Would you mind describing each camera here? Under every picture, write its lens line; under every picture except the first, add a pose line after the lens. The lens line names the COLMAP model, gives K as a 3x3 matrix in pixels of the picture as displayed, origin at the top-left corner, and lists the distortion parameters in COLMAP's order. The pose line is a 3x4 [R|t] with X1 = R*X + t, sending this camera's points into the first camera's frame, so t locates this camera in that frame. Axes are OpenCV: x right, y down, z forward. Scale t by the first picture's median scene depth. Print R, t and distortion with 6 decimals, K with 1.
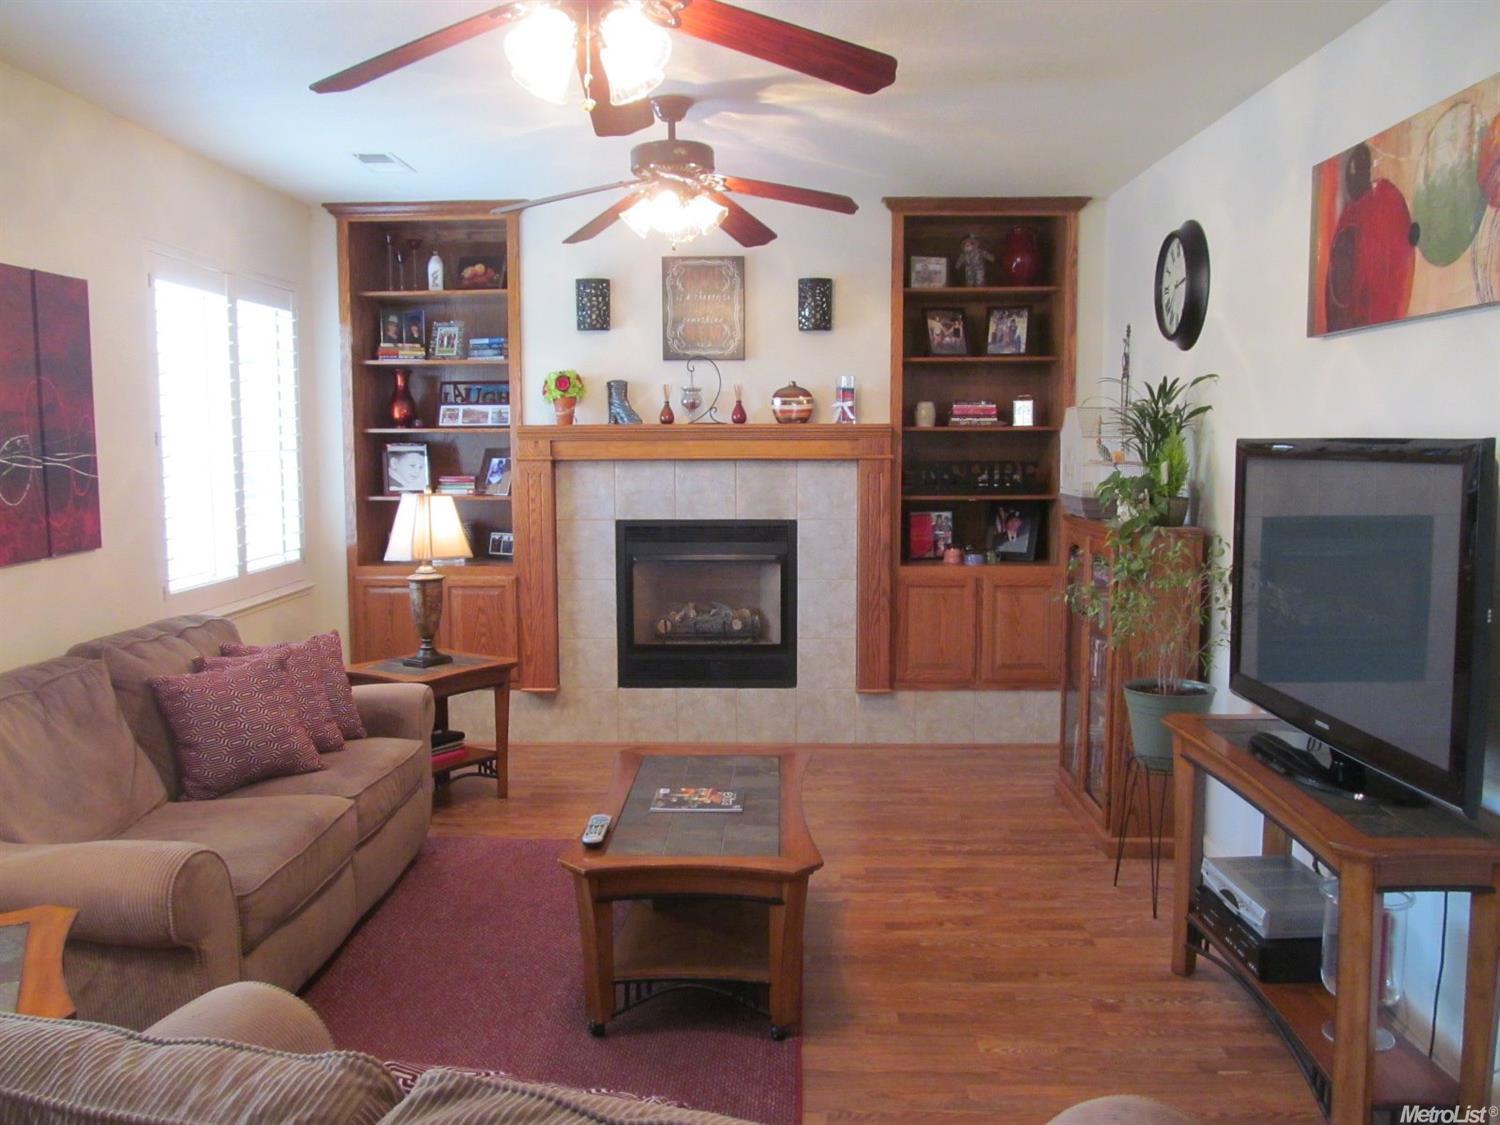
lens RADIAL K [[1241.0, 0, 744.4], [0, 1241.0, 553.9], [0, 0, 1]] dist [-0.072141, 0.051049]
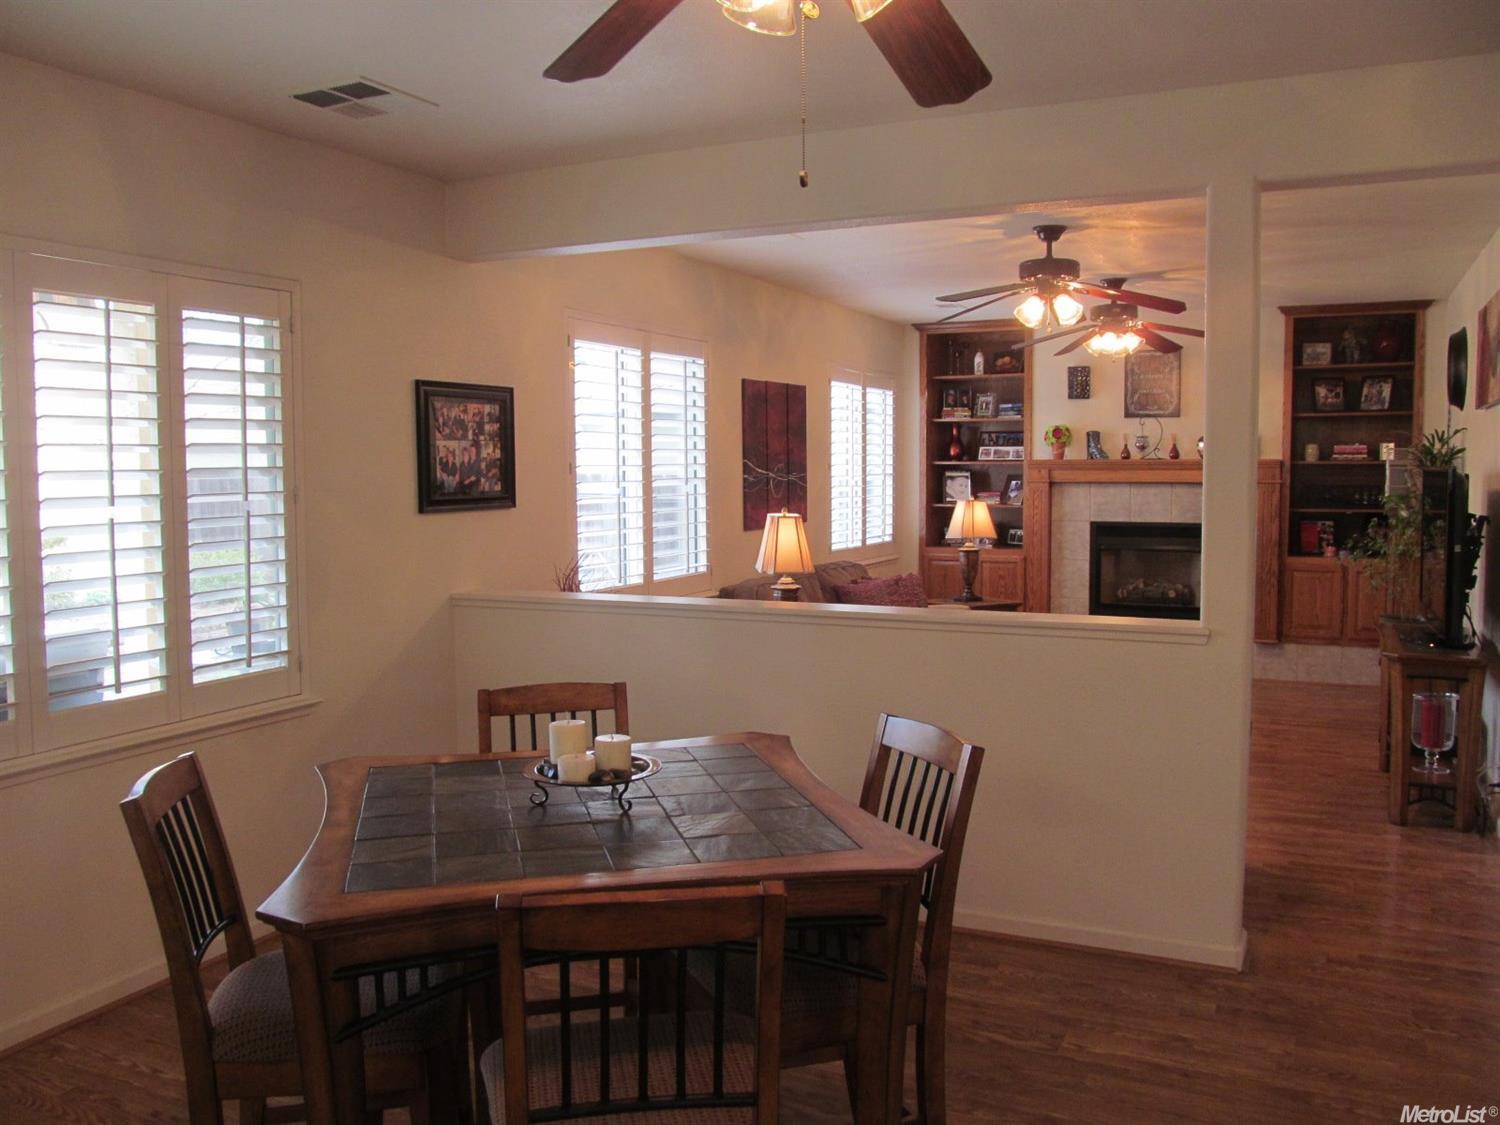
lens RADIAL K [[1241.0, 0, 744.4], [0, 1241.0, 553.9], [0, 0, 1]] dist [-0.072141, 0.051049]
pose [[0.913563, 0.029029, -0.405659, 0.126010], [-0.039605, 0.999059, -0.017701, 0.056907], [0.404763, 0.032237, 0.913853, -0.569669]]
